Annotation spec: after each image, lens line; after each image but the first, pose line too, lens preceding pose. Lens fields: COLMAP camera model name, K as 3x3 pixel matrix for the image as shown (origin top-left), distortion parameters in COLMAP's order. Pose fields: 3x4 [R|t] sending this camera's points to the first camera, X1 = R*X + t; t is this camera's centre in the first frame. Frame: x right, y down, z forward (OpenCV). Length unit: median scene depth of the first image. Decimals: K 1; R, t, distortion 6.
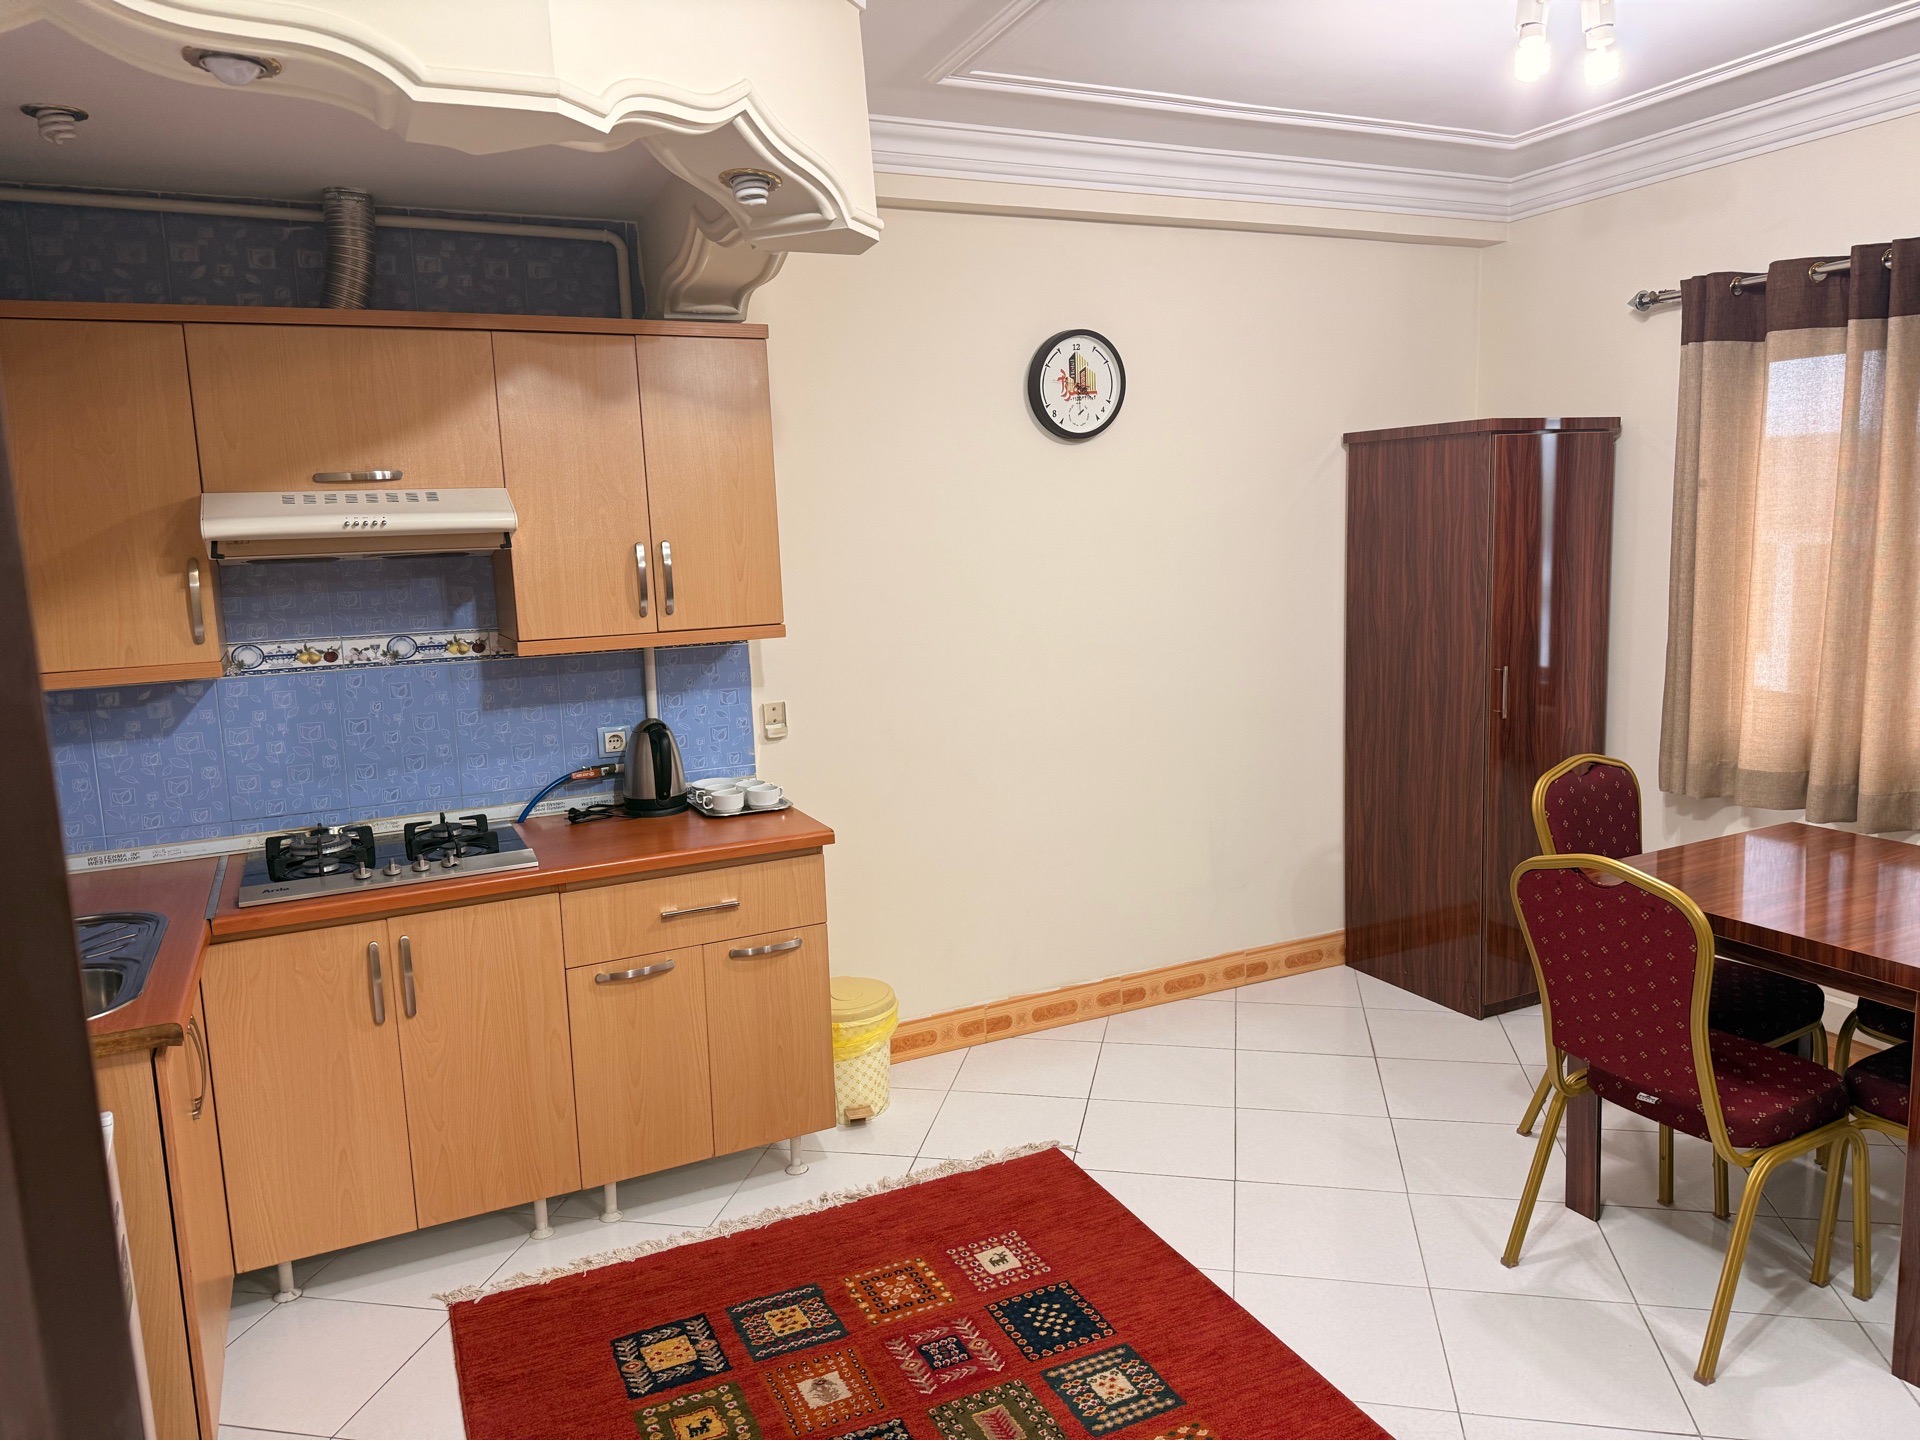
lens RADIAL K [[1343.5, 0, 976.8], [0, 1343.5, 718.8], [0, 0, 1]] dist [0.115503, -0.166967]
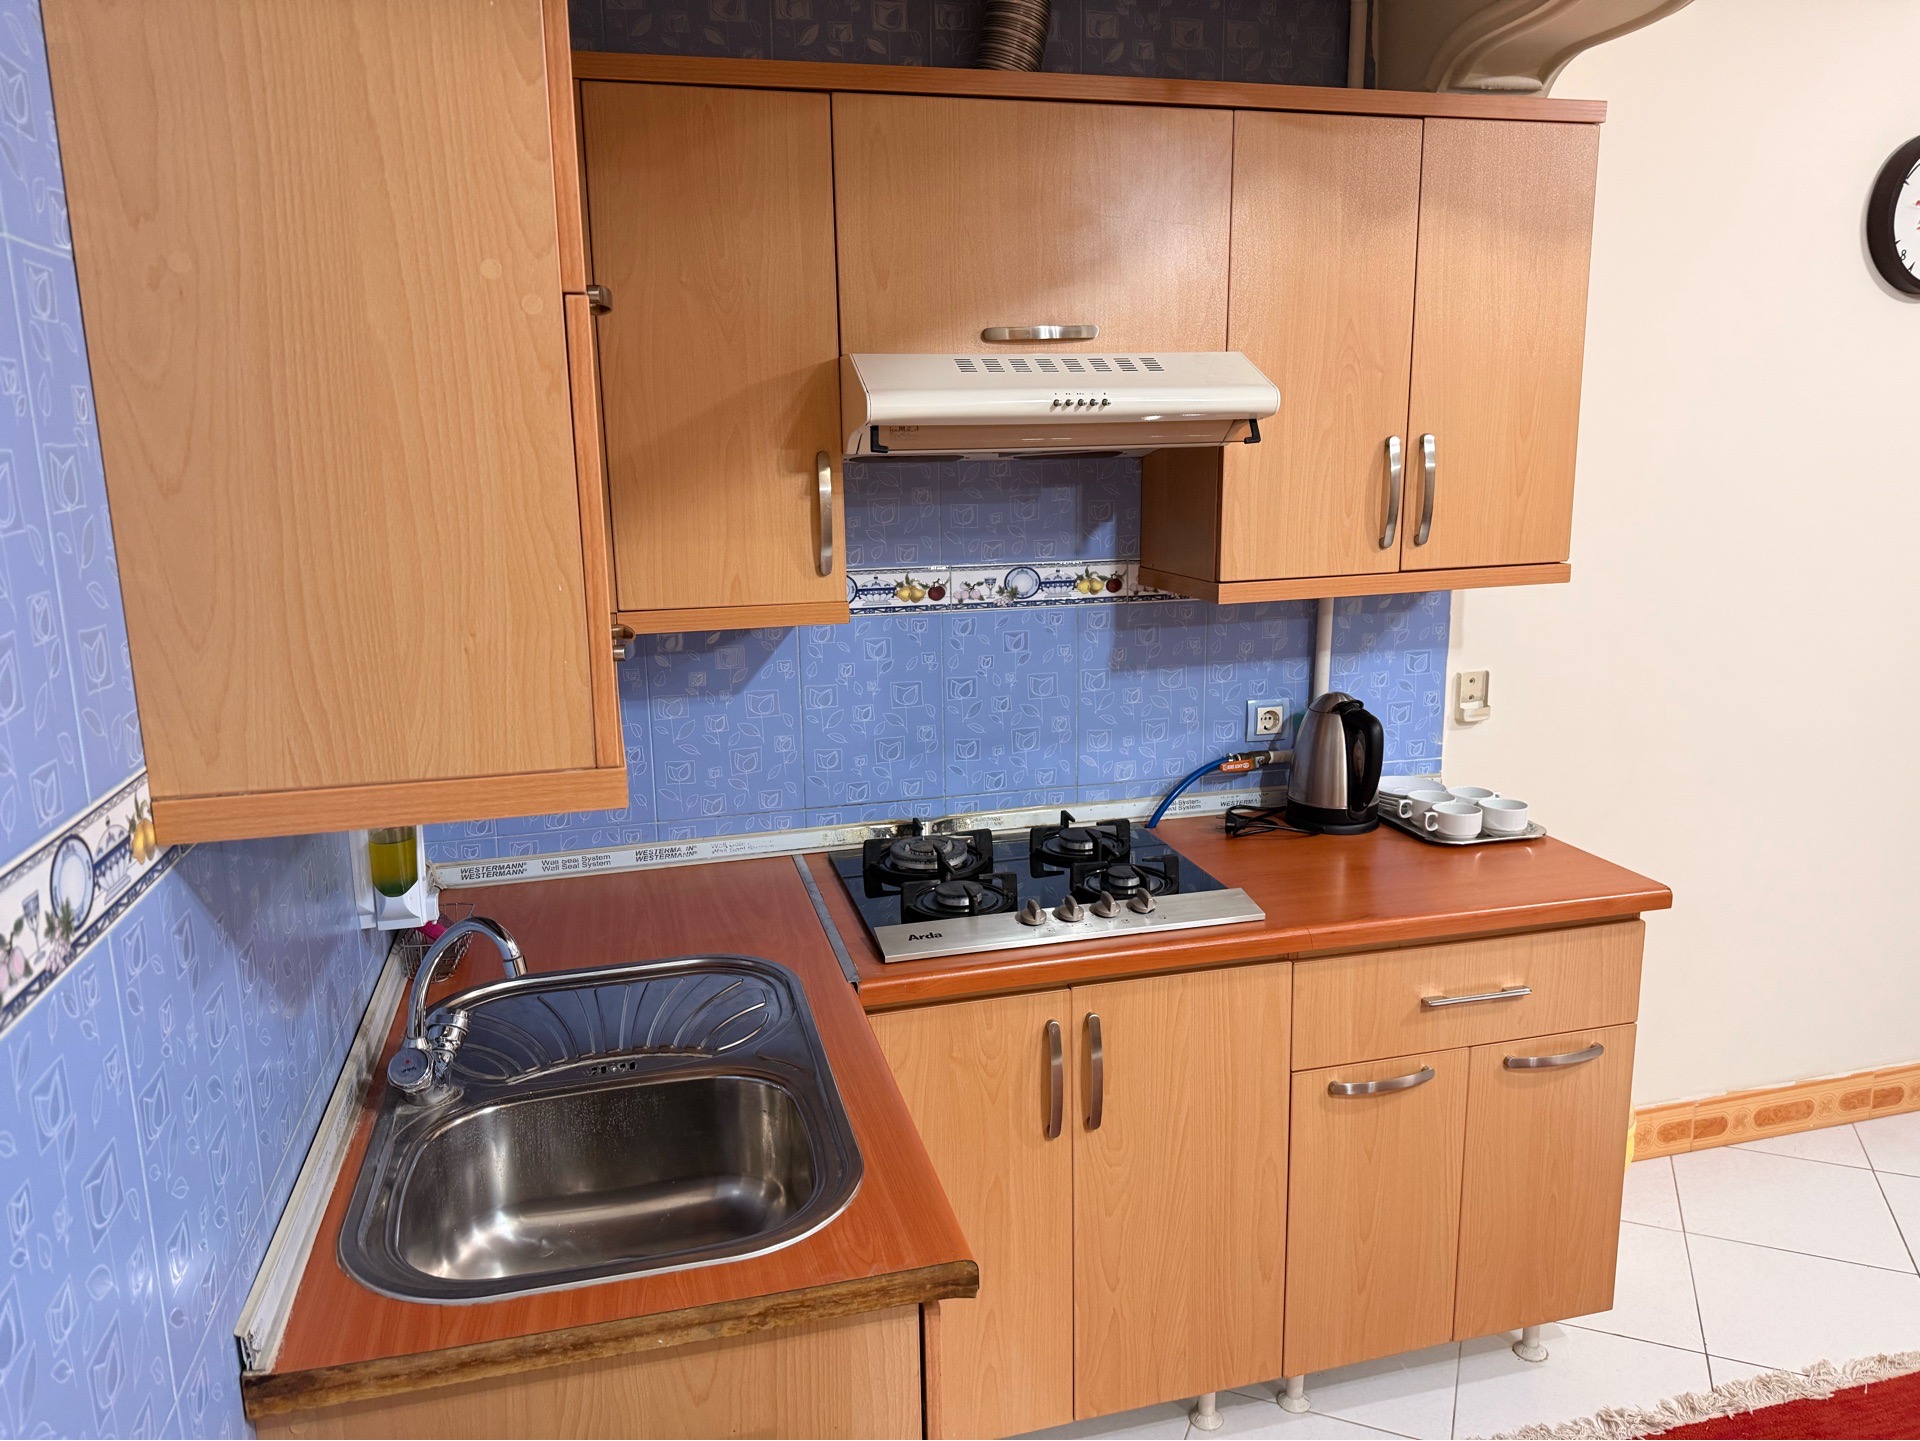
lens RADIAL K [[1333.5, 0, 959.2], [0, 1333.5, 713.0], [0, 0, 1]] dist [0.070818, -0.071076]
pose [[0.981183, 0.055646, -0.184890, -0.316513], [-0.044290, 0.996902, 0.064996, -0.027521], [0.187934, -0.055585, 0.980608, 0.290583]]
